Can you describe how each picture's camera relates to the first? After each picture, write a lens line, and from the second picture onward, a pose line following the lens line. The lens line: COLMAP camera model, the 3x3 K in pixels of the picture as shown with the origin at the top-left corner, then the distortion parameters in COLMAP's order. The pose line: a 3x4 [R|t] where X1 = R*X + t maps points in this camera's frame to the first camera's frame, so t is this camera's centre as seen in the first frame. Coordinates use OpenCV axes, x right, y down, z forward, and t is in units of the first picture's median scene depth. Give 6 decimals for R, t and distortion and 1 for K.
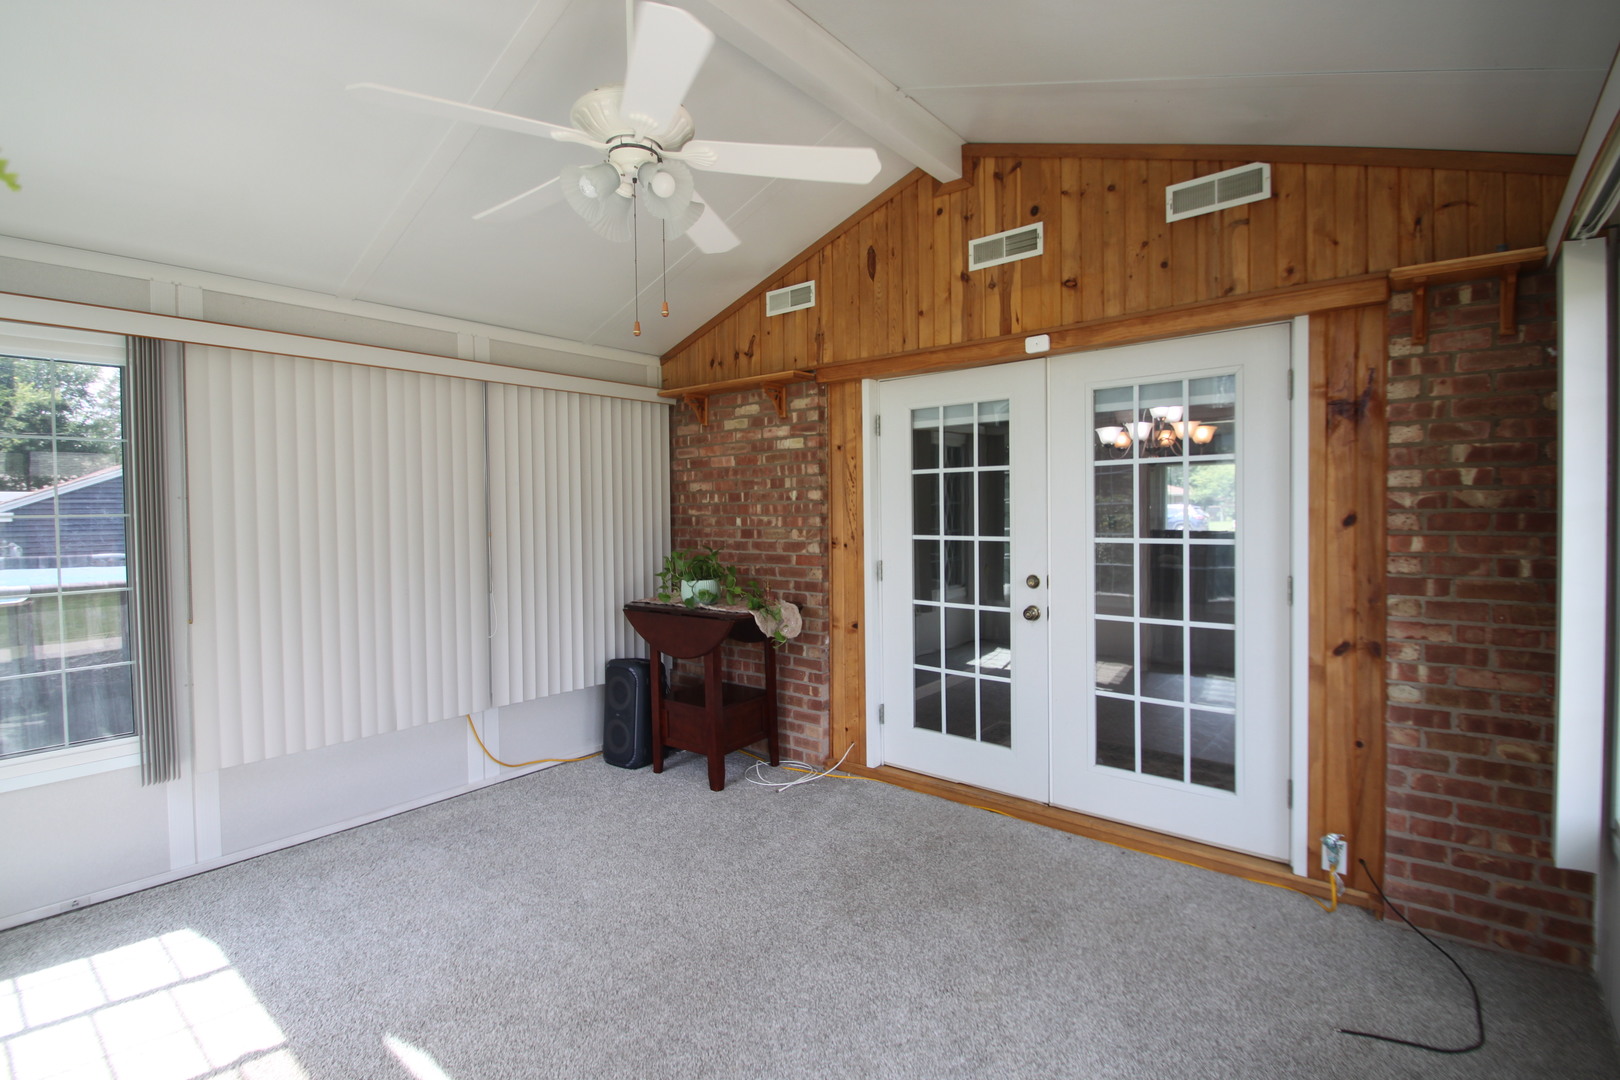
lens RADIAL K [[739.5, 0, 806.7], [0, 739.5, 526.5], [0, 0, 1]] dist [0.002890, -0.015815]
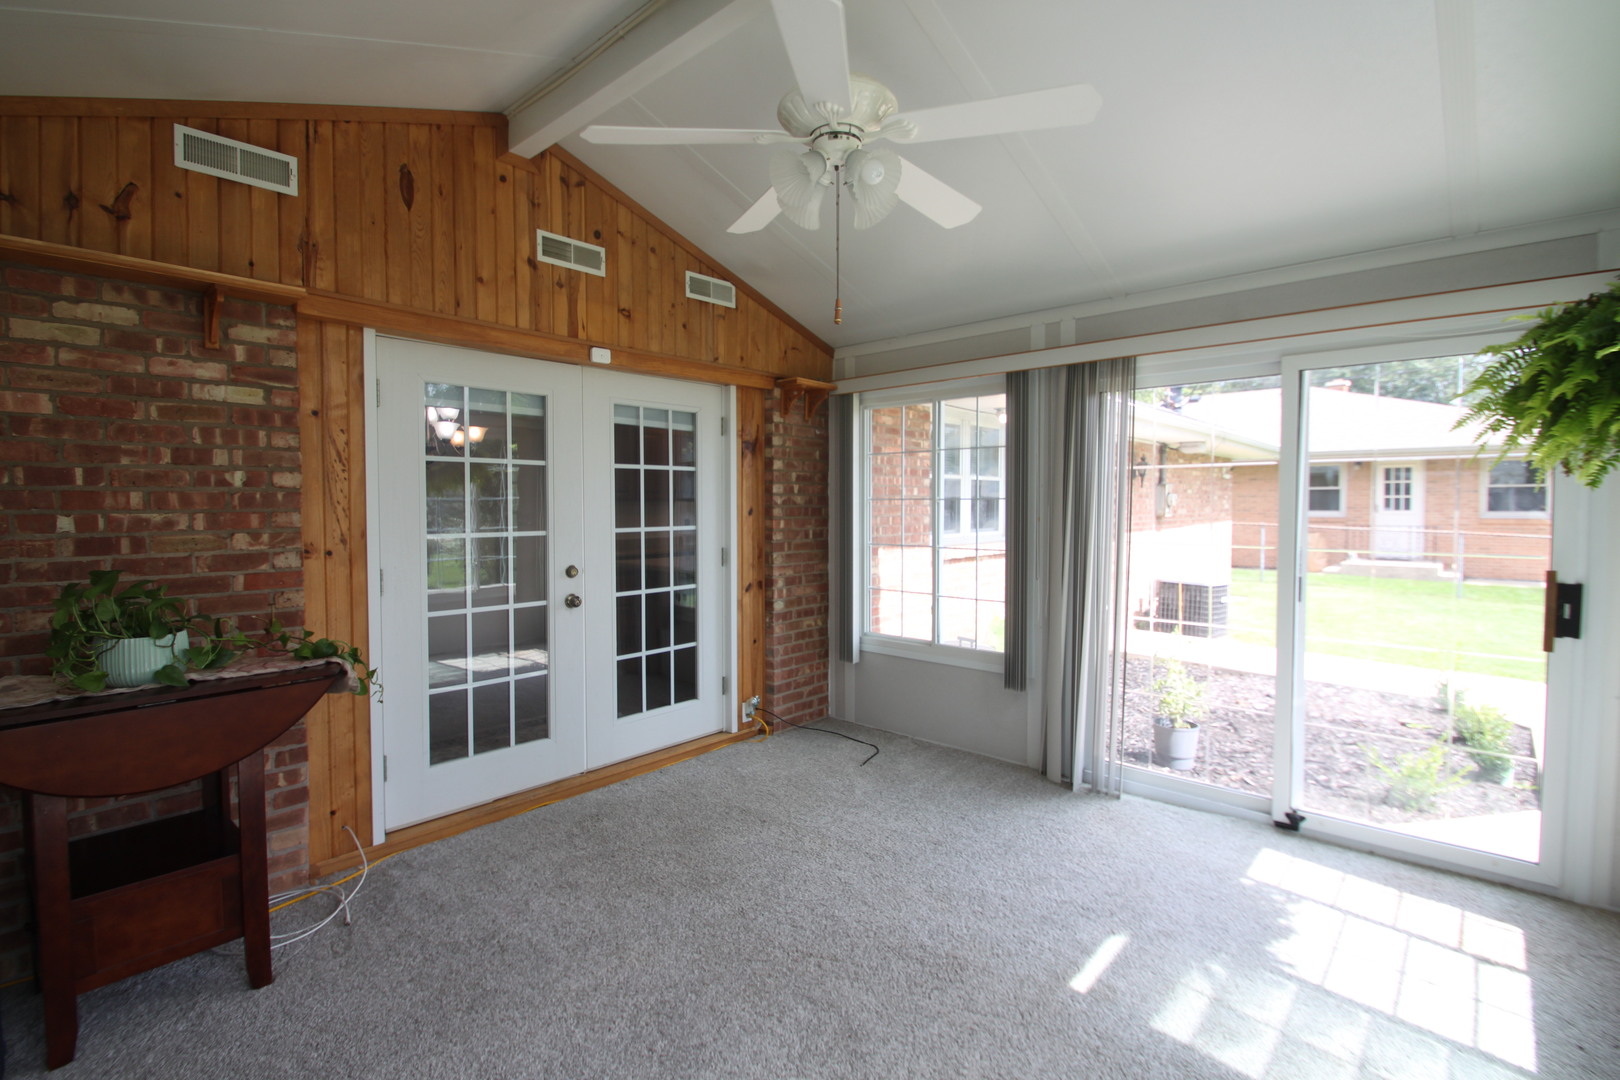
lens RADIAL K [[739.5, 0, 806.7], [0, 739.5, 526.5], [0, 0, 1]] dist [0.002890, -0.015815]
pose [[0.048358, -0.019888, 0.998632, -0.735003], [0.023881, 0.999539, 0.018750, -0.002617], [-0.998545, 0.022942, 0.048810, 0.595926]]
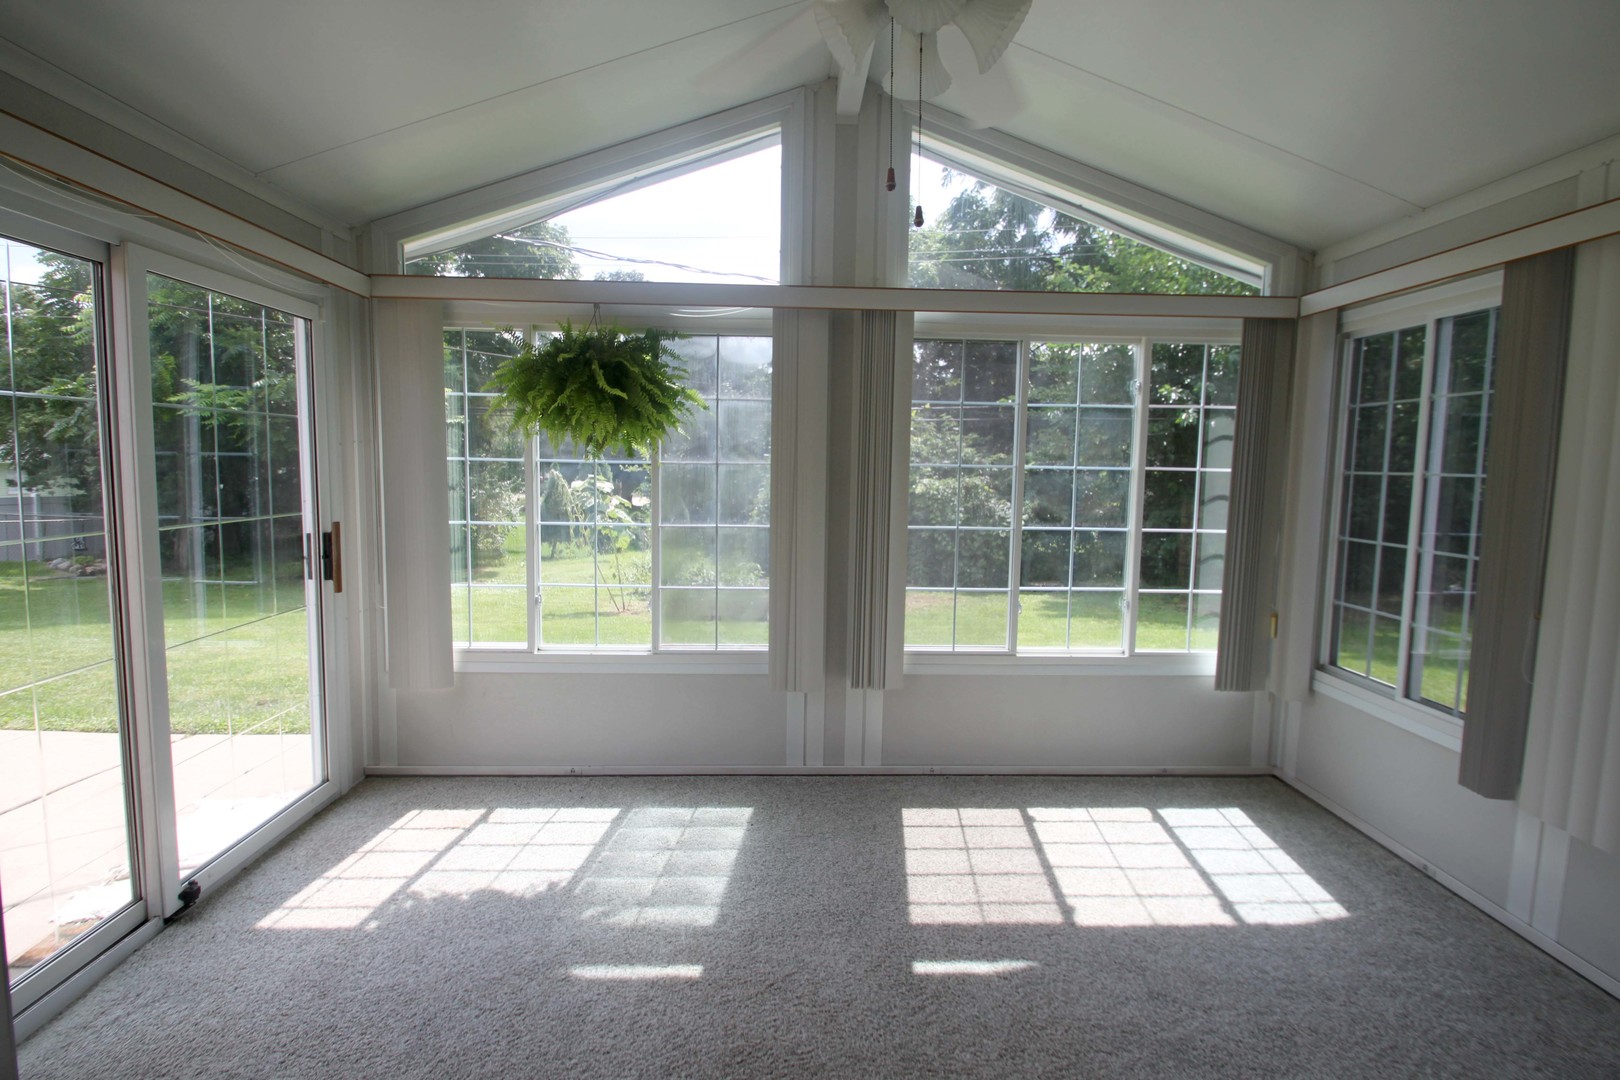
lens RADIAL K [[759.7, 0, 806.0], [0, 759.7, 523.4], [0, 0, 1]] dist [0.001949, -0.014473]
pose [[-0.751770, 0.059637, -0.656723, 0.211337], [-0.019084, 0.993517, 0.112067, -0.034127], [0.659149, 0.096781, -0.745758, 0.898197]]
